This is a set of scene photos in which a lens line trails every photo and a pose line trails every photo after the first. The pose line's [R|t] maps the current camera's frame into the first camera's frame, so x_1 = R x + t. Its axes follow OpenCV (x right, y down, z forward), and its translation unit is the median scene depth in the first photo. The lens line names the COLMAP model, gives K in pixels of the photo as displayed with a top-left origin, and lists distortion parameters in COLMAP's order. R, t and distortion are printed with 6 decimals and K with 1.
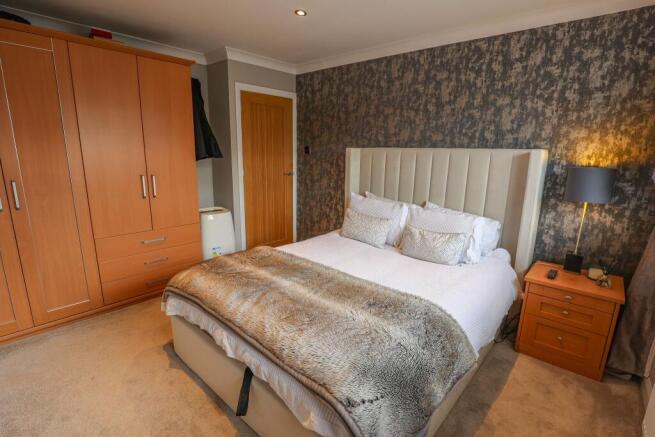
lens RADIAL K [[313.3, 0, 331.9], [0, 313.3, 219.6], [0, 0, 1]] dist [0.001836, 0.000210]
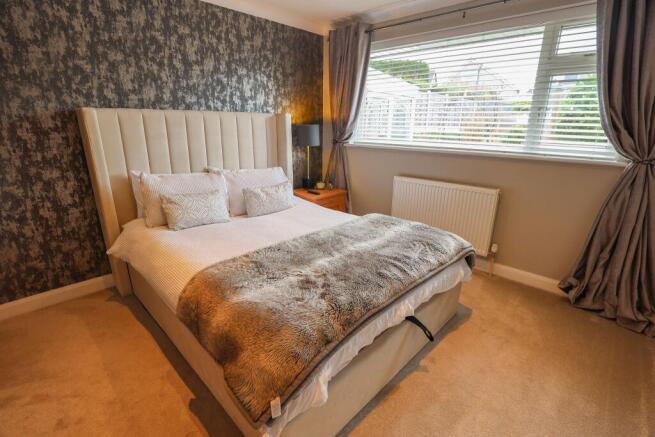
lens RADIAL K [[313.3, 0, 331.9], [0, 313.3, 219.6], [0, 0, 1]] dist [0.001836, 0.000210]
pose [[0.079666, -0.317955, 0.944753, -0.653576], [0.204599, 0.932802, 0.296680, -0.119888], [-0.975599, 0.169660, 0.139366, 0.528893]]
